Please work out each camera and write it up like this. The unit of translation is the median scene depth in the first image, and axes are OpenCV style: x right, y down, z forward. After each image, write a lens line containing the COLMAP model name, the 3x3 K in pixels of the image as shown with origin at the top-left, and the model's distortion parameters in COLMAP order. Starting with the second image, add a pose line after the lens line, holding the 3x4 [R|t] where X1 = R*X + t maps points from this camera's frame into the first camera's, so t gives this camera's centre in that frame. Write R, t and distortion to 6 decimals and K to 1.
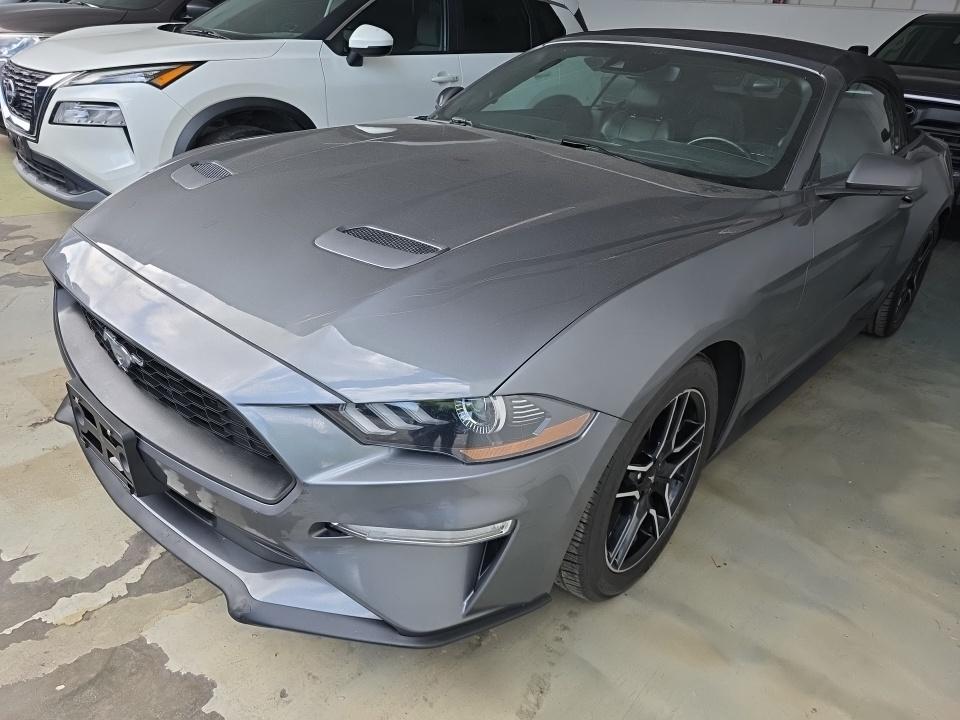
lens RADIAL K [[648.6, 0, 486.8], [0, 648.6, 358.3], [0, 0, 1]] dist [0.002422, -0.005765]
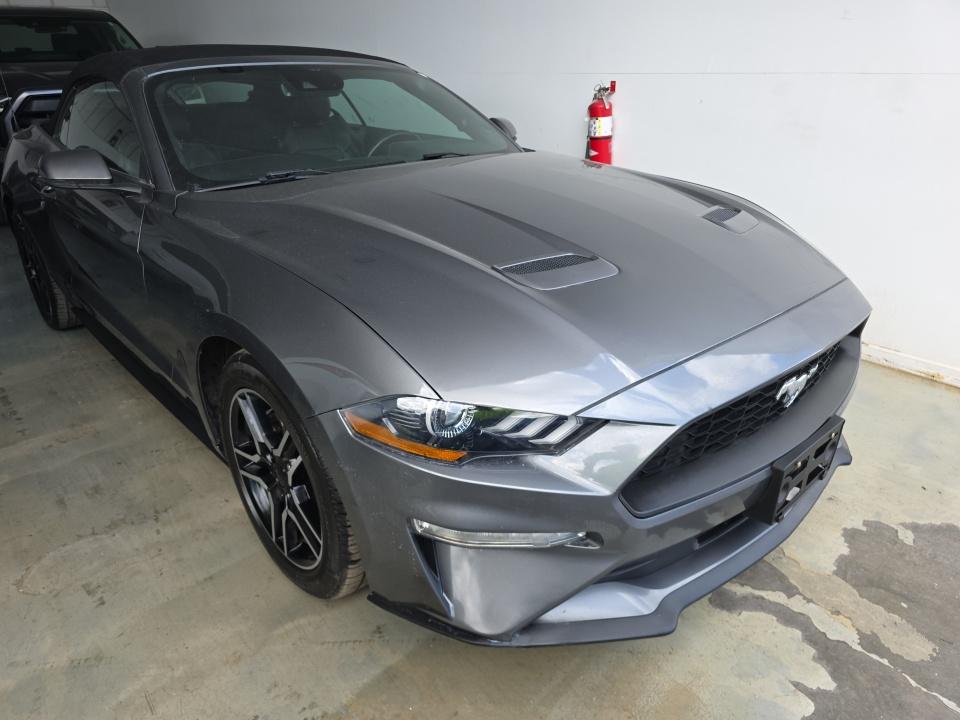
lens RADIAL K [[648.6, 0, 486.8], [0, 648.6, 358.3], [0, 0, 1]] dist [0.002422, -0.005765]
pose [[0.105567, -0.488482, 0.866165, -1.367475], [0.463776, 0.794686, 0.391646, -0.620708], [-0.879640, 0.360361, 0.310439, 0.990328]]
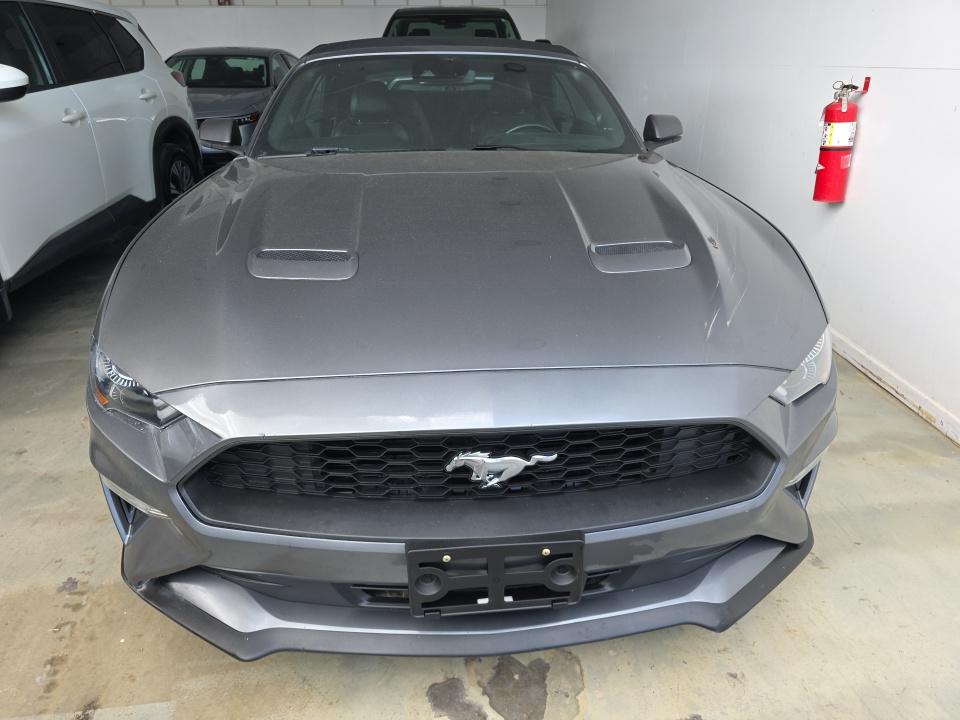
lens RADIAL K [[648.6, 0, 486.8], [0, 648.6, 358.3], [0, 0, 1]] dist [0.002422, -0.005765]
pose [[0.683667, -0.382080, 0.621783, -0.927636], [0.382764, 0.913137, 0.140255, -0.222902], [-0.621362, 0.142108, 0.770528, 0.325346]]
